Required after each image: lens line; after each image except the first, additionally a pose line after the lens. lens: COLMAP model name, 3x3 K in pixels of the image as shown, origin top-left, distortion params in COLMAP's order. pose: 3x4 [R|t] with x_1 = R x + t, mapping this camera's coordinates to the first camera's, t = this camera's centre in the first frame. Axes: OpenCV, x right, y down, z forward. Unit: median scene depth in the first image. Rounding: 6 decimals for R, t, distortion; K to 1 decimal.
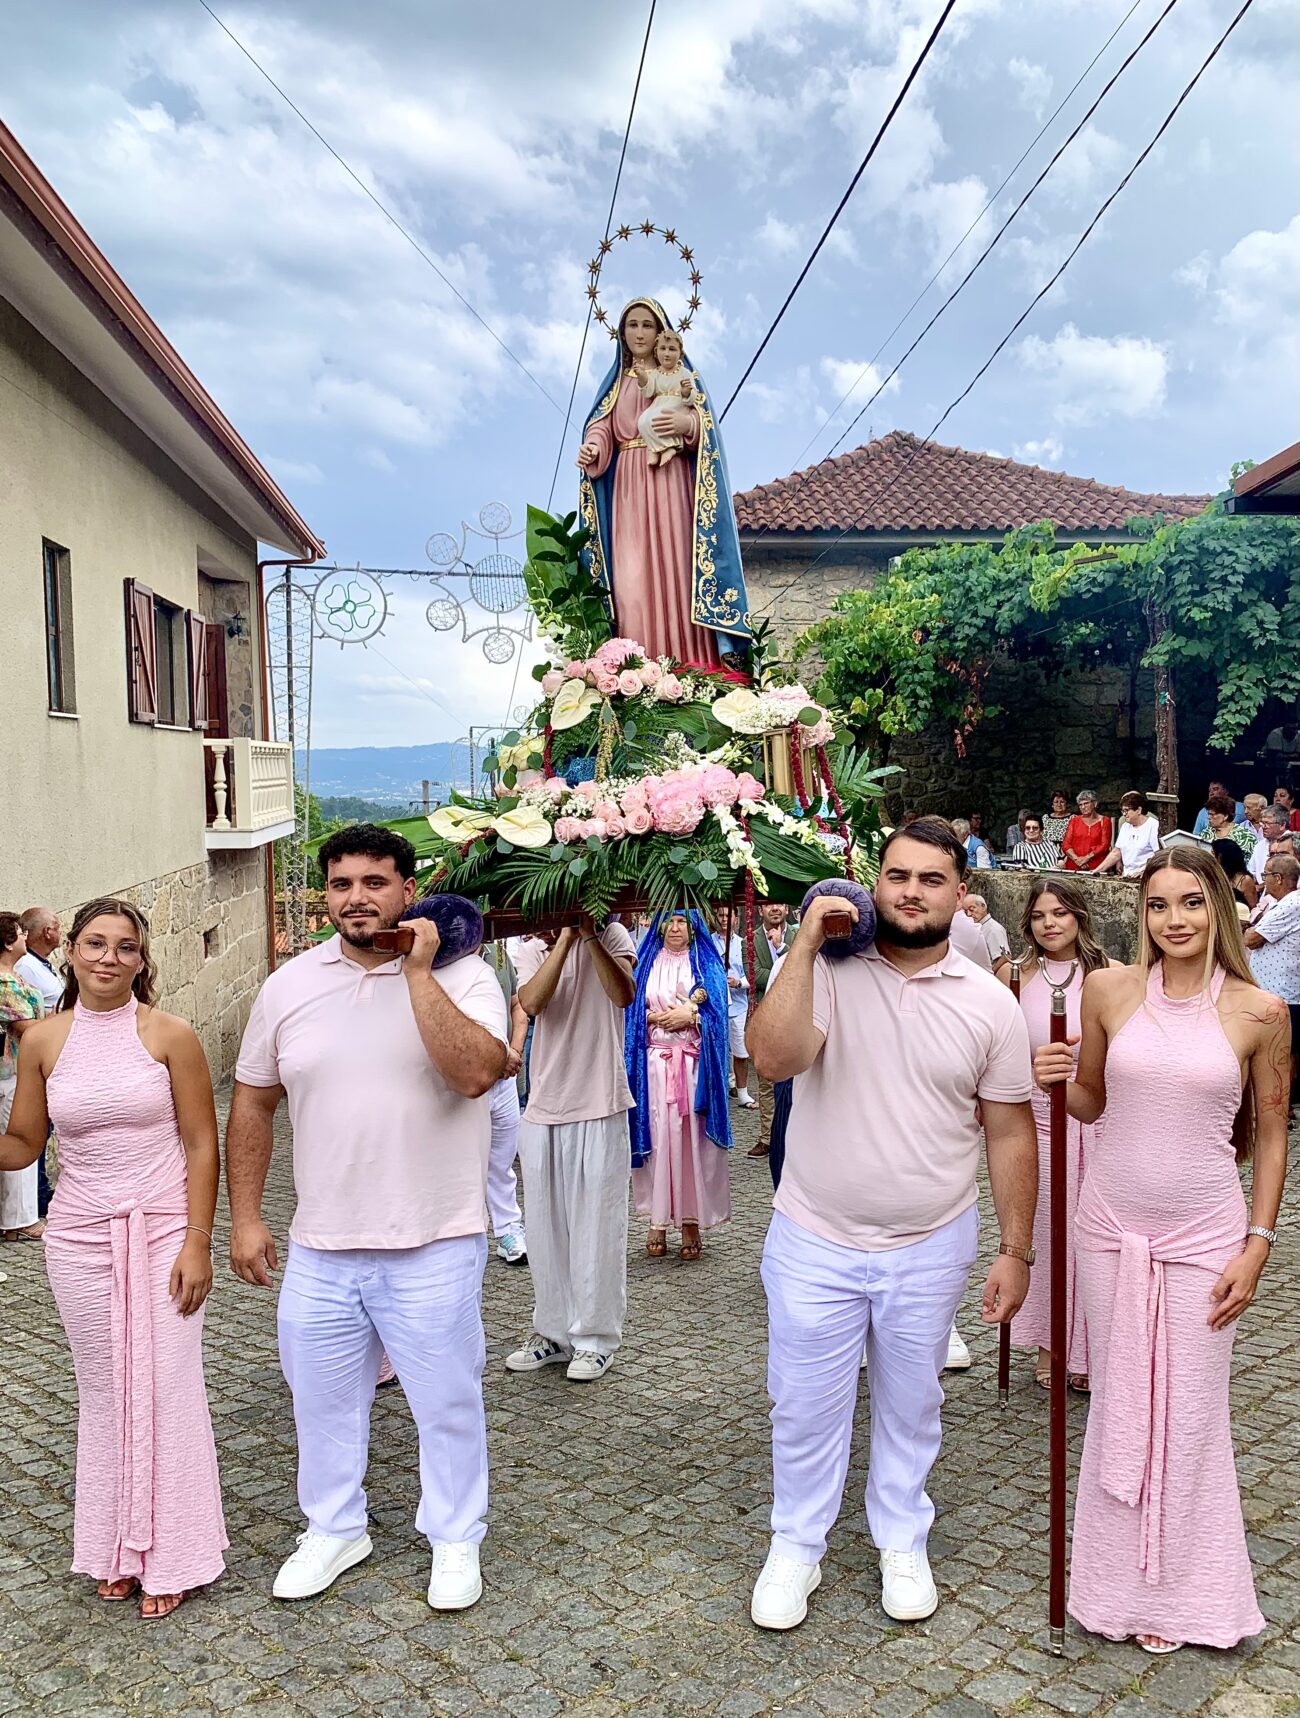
lens RADIAL K [[1335.5, 0, 652.3], [0, 1335.5, 863.2], [0, 0, 1]] dist [0.157062, -0.407836]
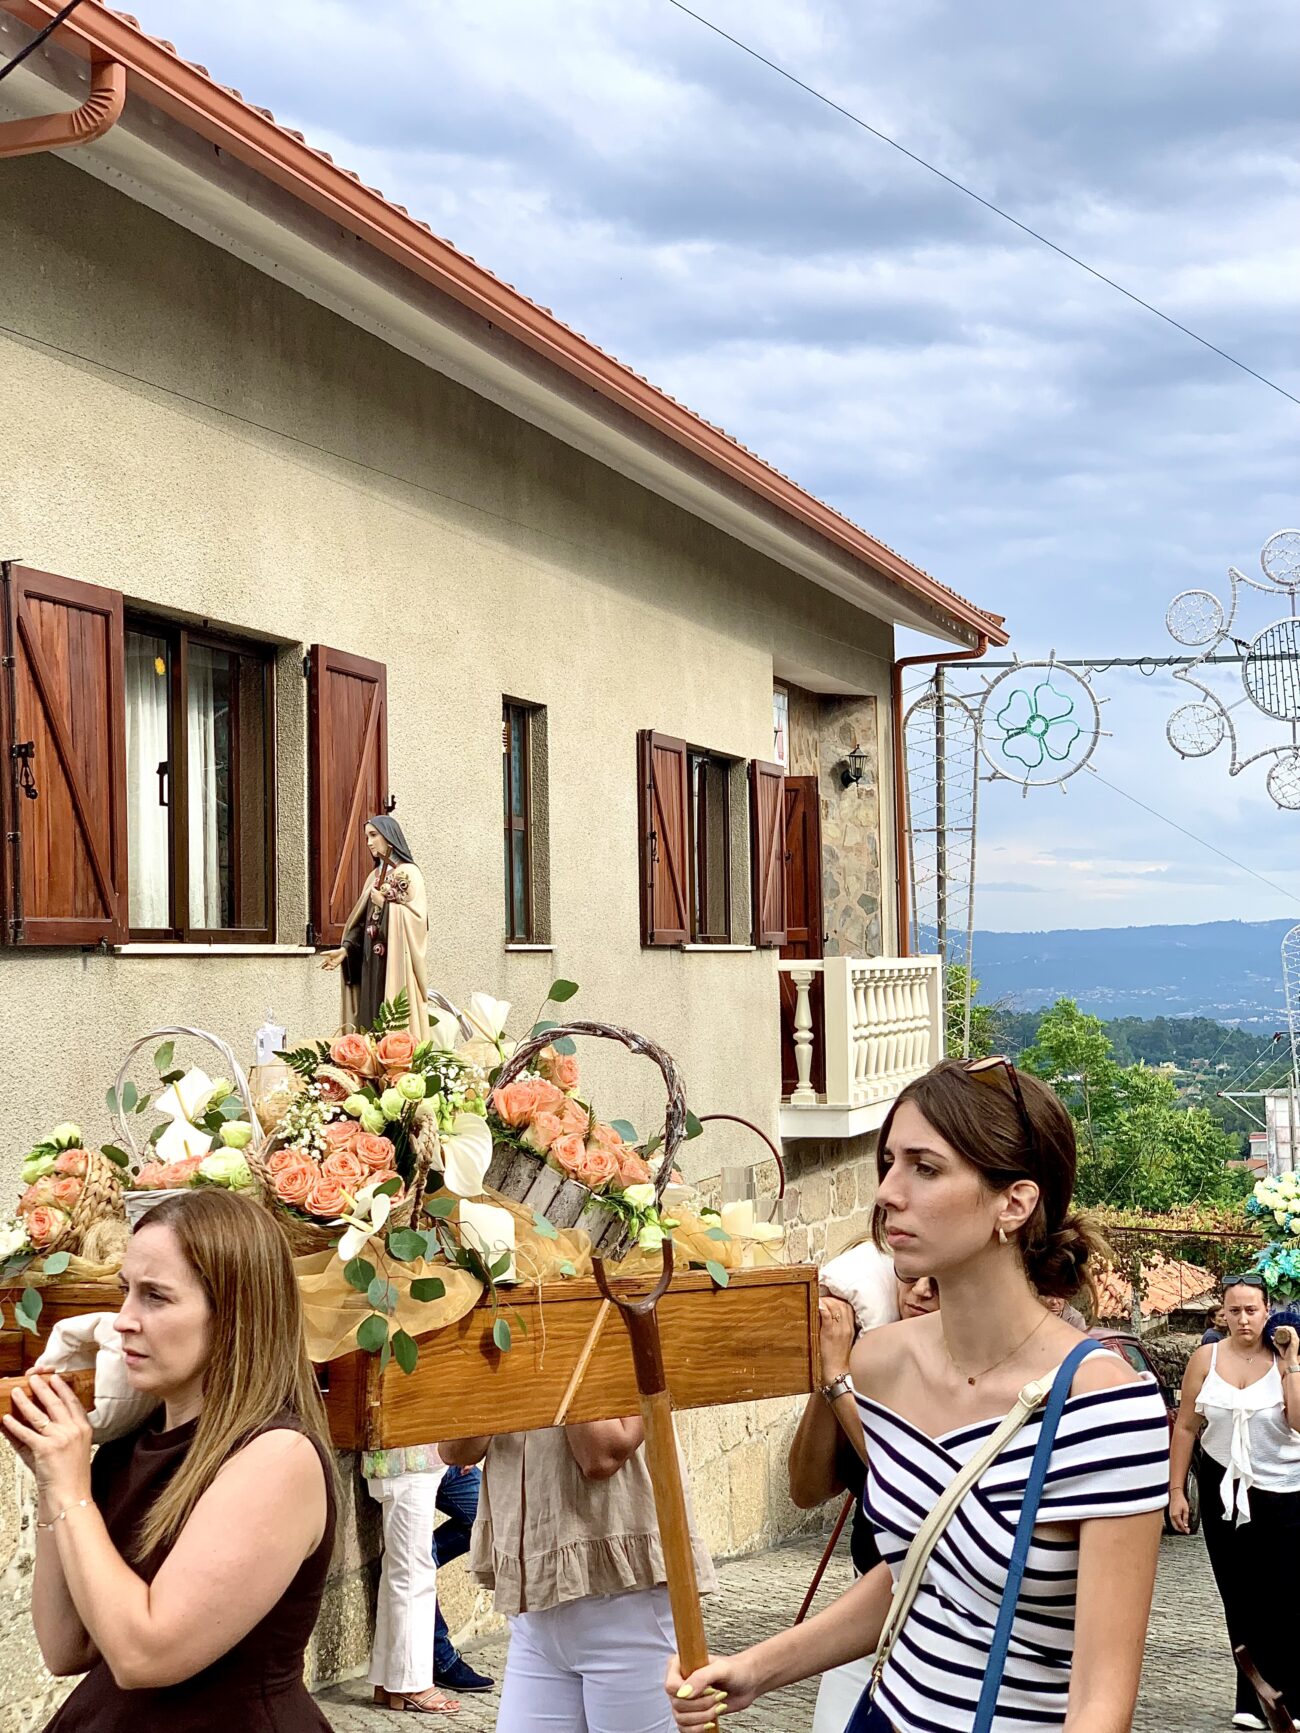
lens RADIAL K [[2593.4, 0, 655.3], [0, 2593.4, 863.2], [0, 0, 1]] dist [-0.098176, 1.864002]
pose [[0.910506, -0.025132, -0.412730, 0.090104], [-0.019621, 0.994401, -0.103836, -0.009081], [0.413029, 0.102642, 0.904915, -0.089181]]
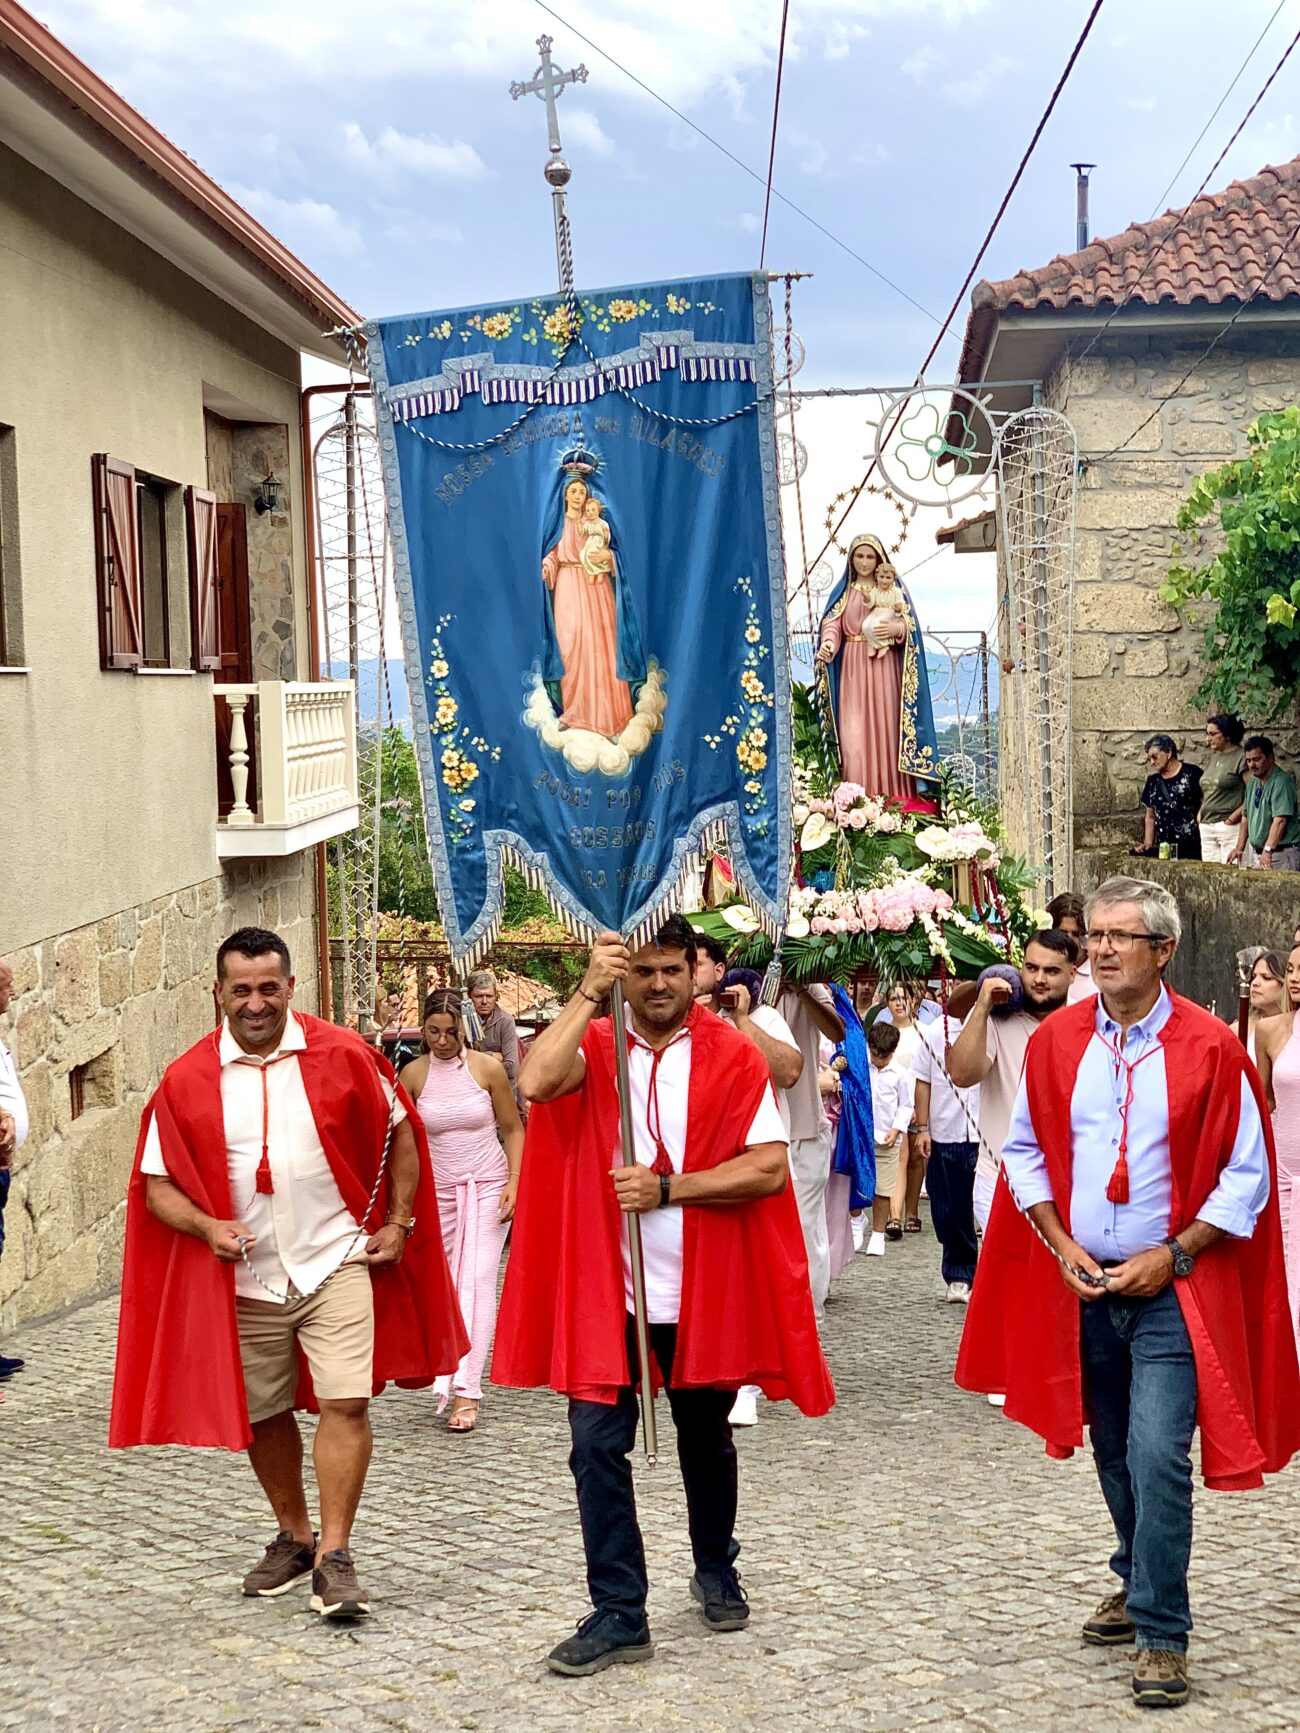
lens RADIAL K [[2577.5, 0, 673.0], [0, 2577.5, 810.2], [0, 0, 1]] dist [0.239103, -1.064313]
pose [[0.988276, -0.005413, -0.152584, 0.055580], [0.002020, 0.999747, -0.022386, -0.003920], [0.152666, 0.021816, 0.988037, -0.140745]]
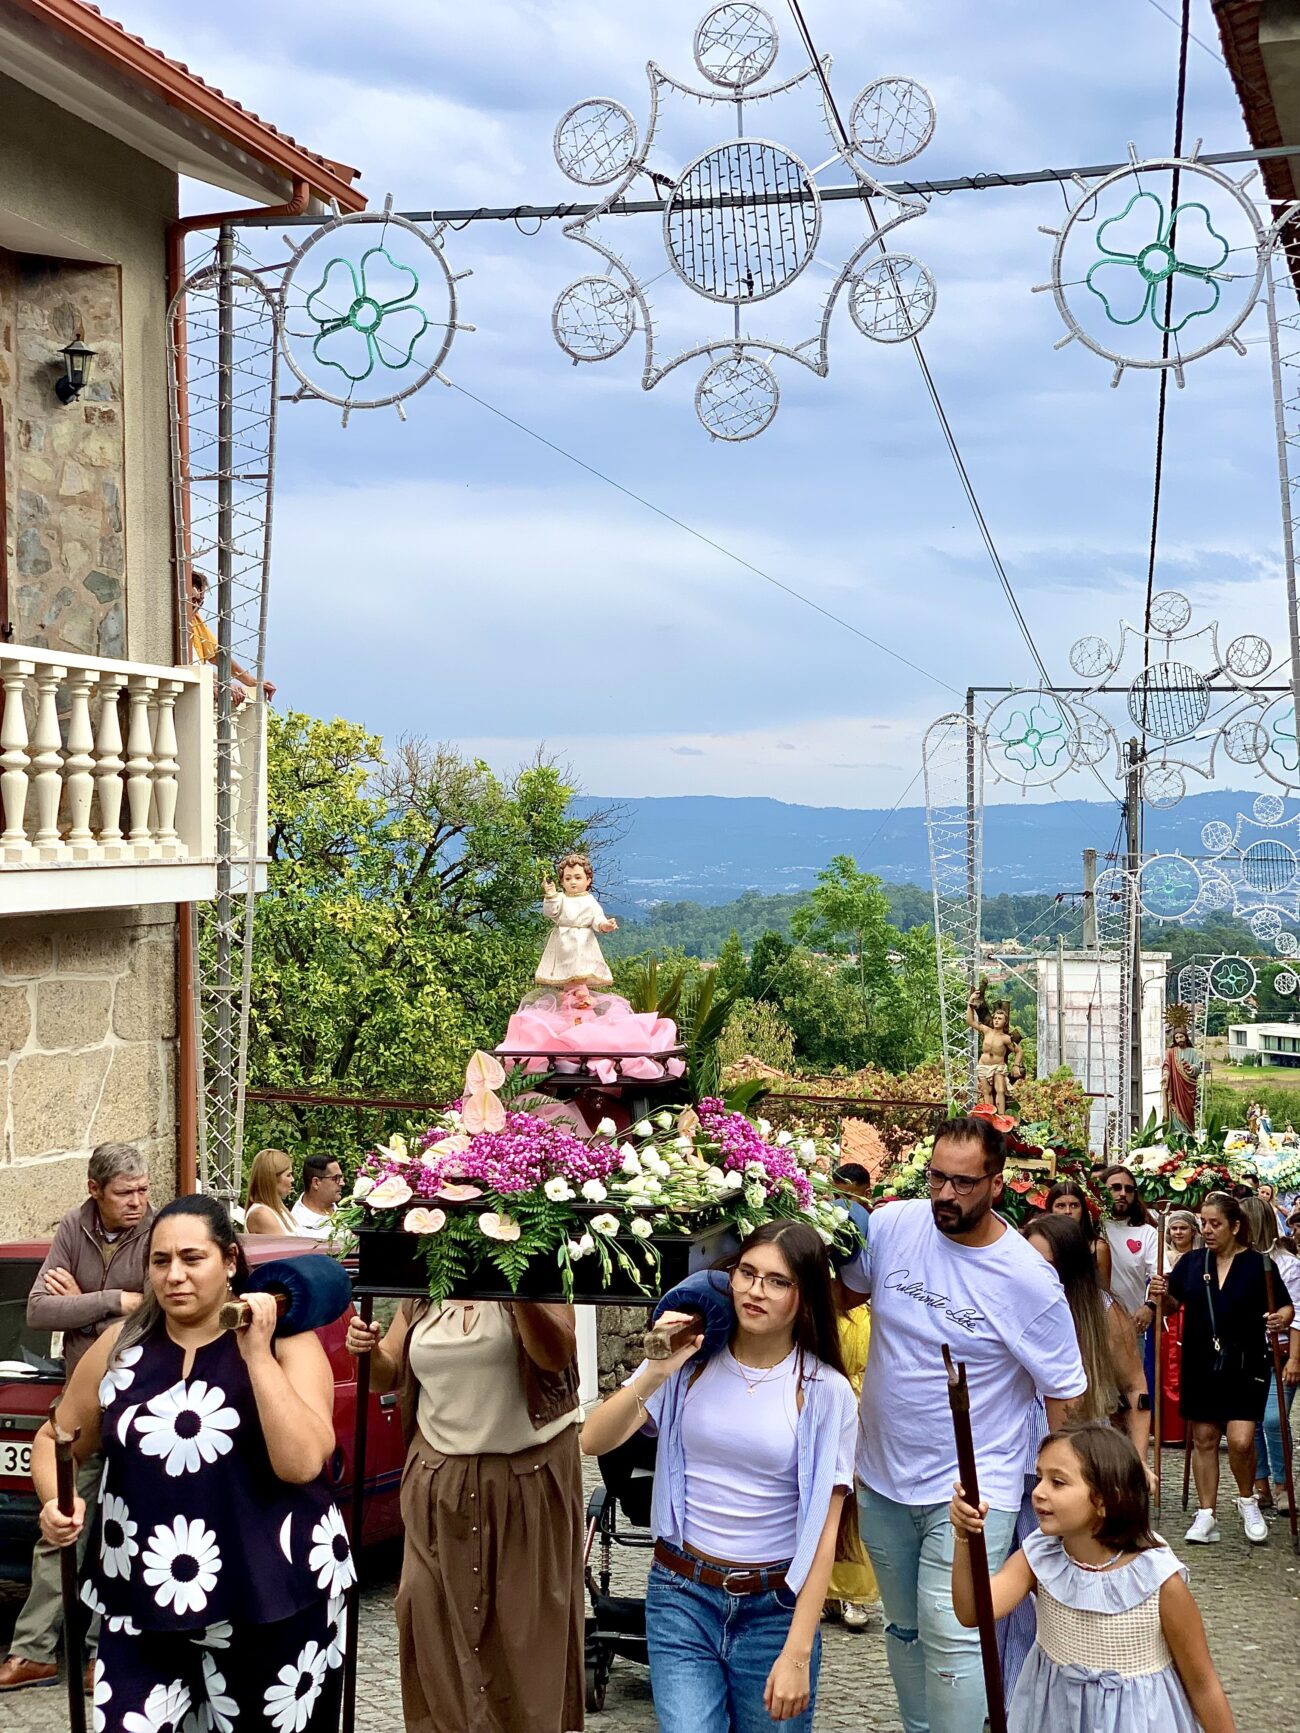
lens RADIAL K [[2562.9, 0, 621.0], [0, 2562.9, 883.7], [0, 0, 1]] dist [0.084903, 0.010464]
pose [[0.926968, 0.009090, -0.375031, 0.119671], [-0.029422, 0.998389, -0.048524, 0.004935], [0.373985, 0.056014, 0.925742, 0.359886]]
